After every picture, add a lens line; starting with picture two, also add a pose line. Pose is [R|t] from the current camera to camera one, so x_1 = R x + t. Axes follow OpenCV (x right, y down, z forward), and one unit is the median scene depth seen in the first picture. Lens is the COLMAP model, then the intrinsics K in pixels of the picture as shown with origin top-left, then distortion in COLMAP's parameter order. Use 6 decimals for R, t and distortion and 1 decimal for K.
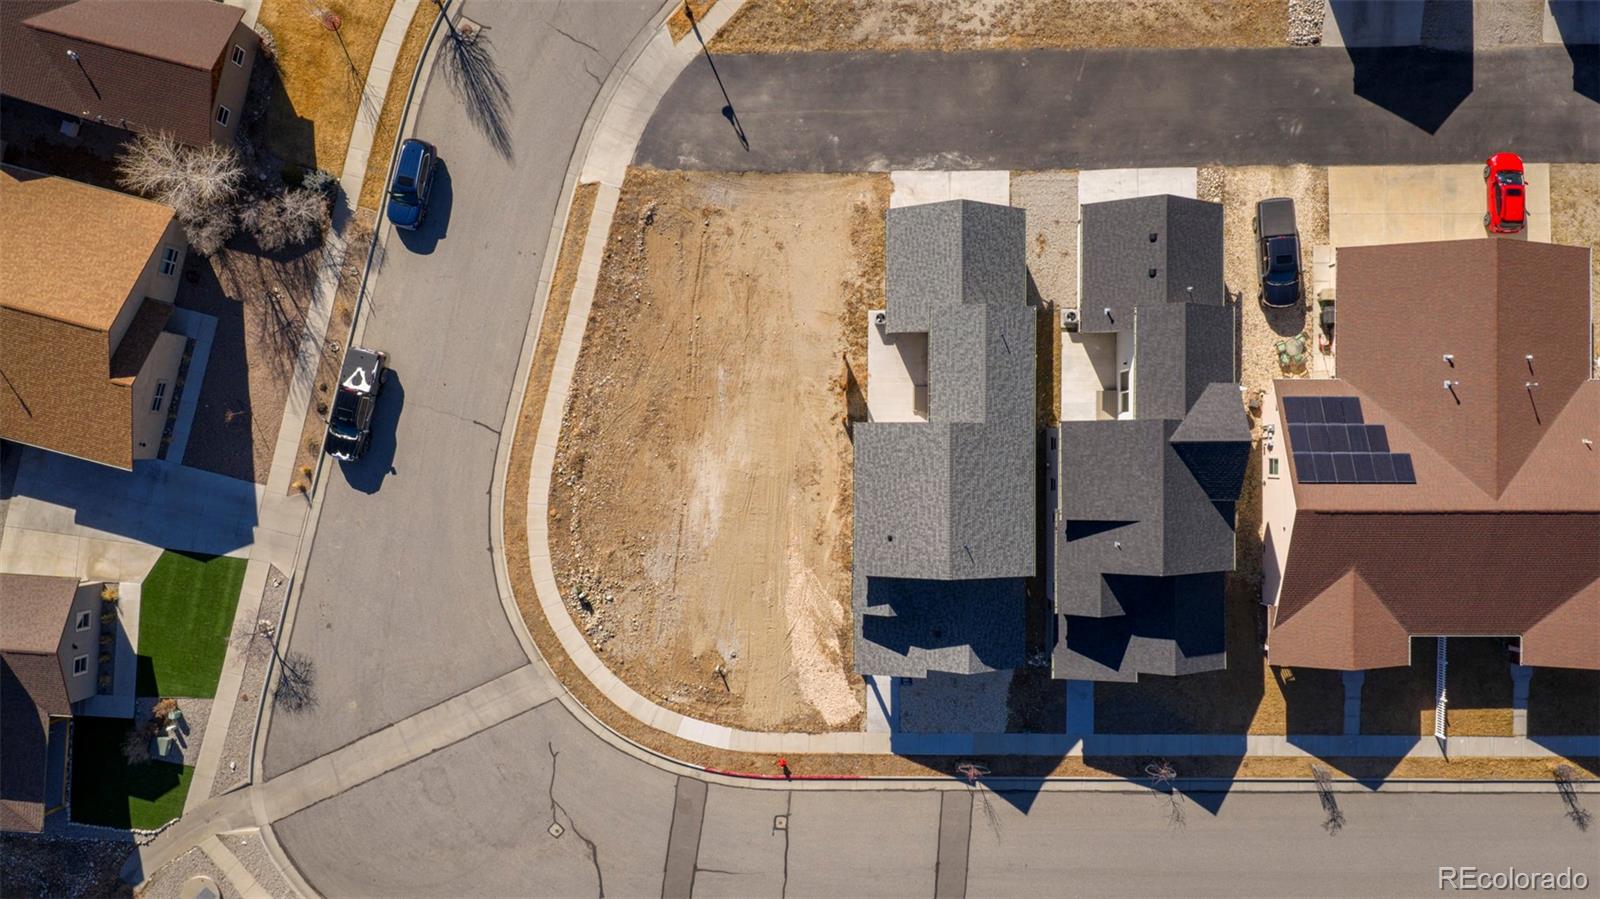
lens RADIAL K [[1333.3, 0, 796.1], [0, 1333.3, 419.6], [0, 0, 1]] dist [0.028681, -0.049697]
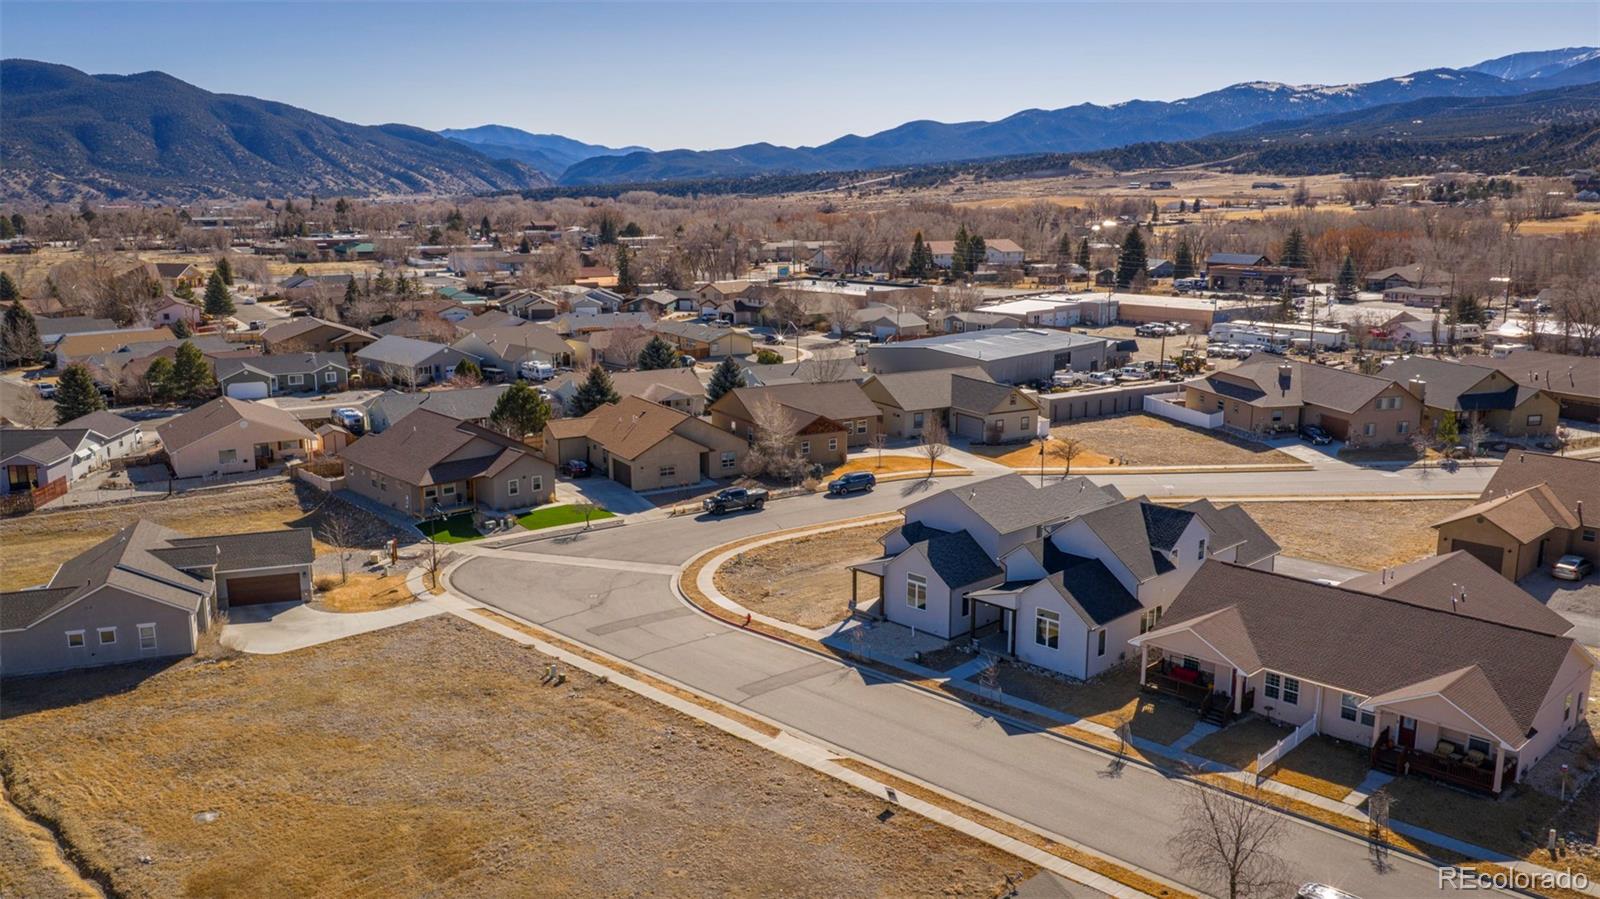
lens RADIAL K [[1333.3, 0, 789.2], [0, 1333.3, 449.8], [0, 0, 1]] dist [0.028681, -0.049697]
pose [[0.698452, 0.147018, -0.700393, 0.865136], [-0.715610, 0.132305, -0.685856, 1.066319], [-0.008168, 0.980245, 0.197616, 0.607285]]
